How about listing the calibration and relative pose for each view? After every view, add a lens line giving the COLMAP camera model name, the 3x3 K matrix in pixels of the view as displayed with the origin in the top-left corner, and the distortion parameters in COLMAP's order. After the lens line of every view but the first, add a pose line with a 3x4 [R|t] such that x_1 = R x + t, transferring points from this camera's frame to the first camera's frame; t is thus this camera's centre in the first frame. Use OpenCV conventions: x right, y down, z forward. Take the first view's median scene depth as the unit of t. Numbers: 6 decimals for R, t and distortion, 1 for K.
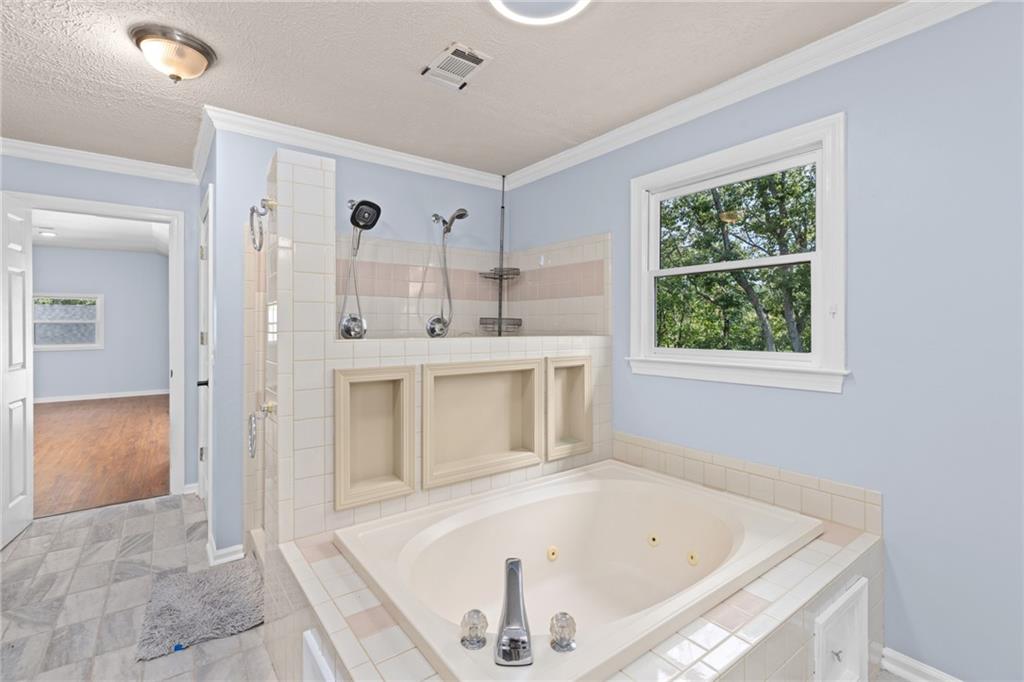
lens RADIAL K [[462.9, 0, 514.4], [0, 462.9, 326.8], [0, 0, 1]] dist [0.000415, -0.000218]
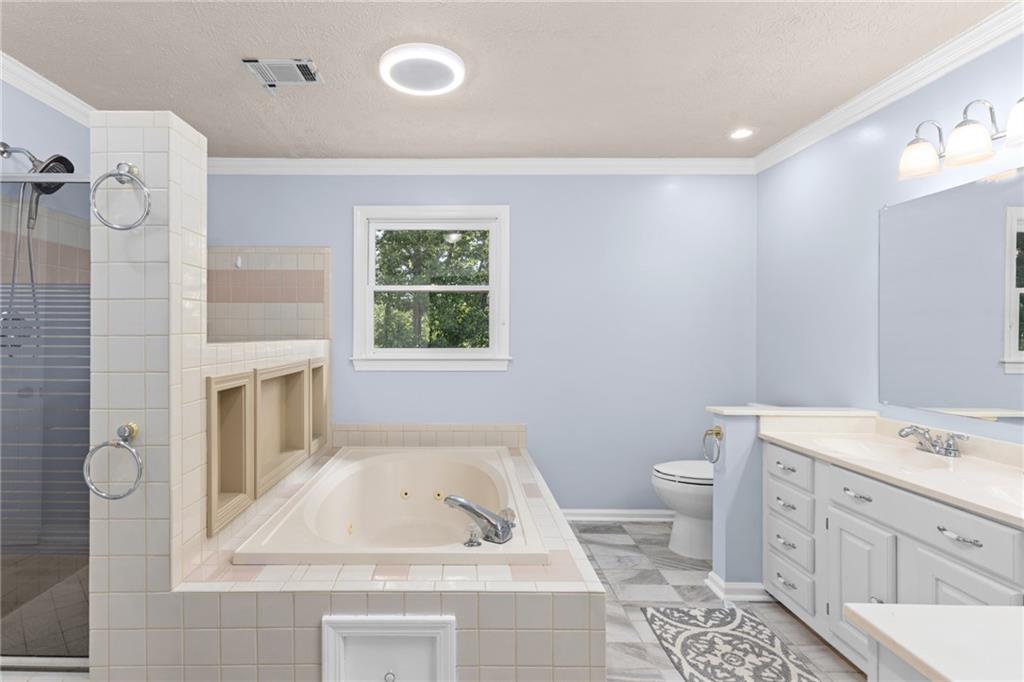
lens RADIAL K [[487.5, 0, 459.2], [0, 487.5, 335.7], [0, 0, 1]] dist [-0.001991, 0.012427]
pose [[0.604122, -0.002402, 0.796888, -0.570157], [-0.001276, 0.999991, 0.003981, 0.005406], [-0.796891, -0.003422, 0.604114, 0.041232]]
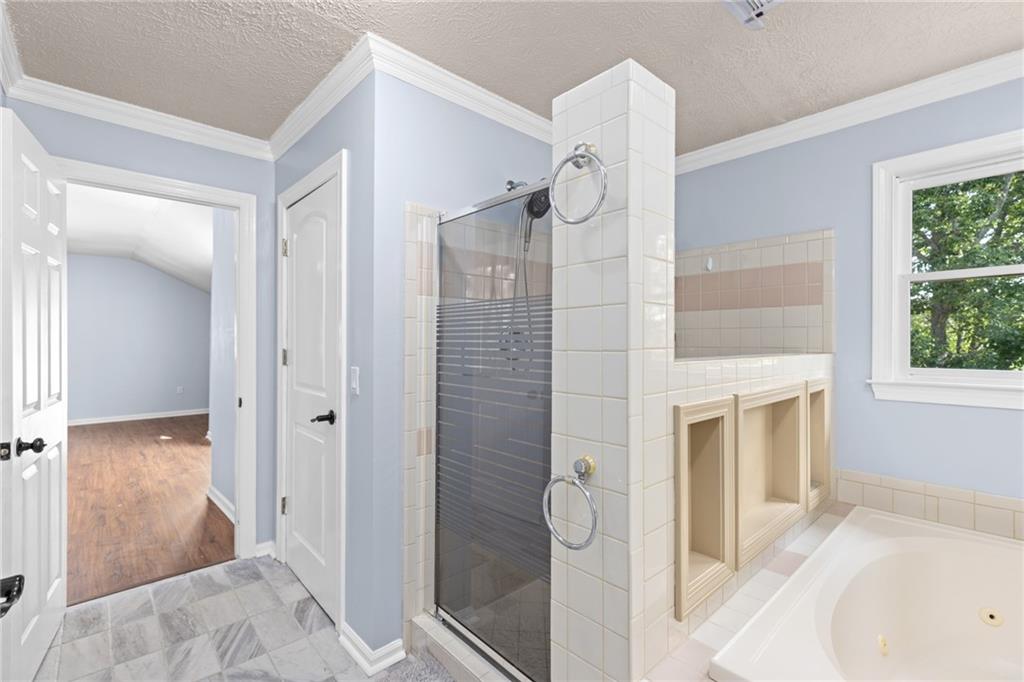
lens RADIAL K [[456.7, 0, 506.3], [0, 456.7, 342.1], [0, 0, 1]] dist [0.001505, 0.000257]
pose [[0.995830, 0.000557, 0.091229, -0.469863], [-0.000429, 0.999999, -0.001413, 0.000509], [-0.091230, 0.001367, 0.995829, 0.251215]]
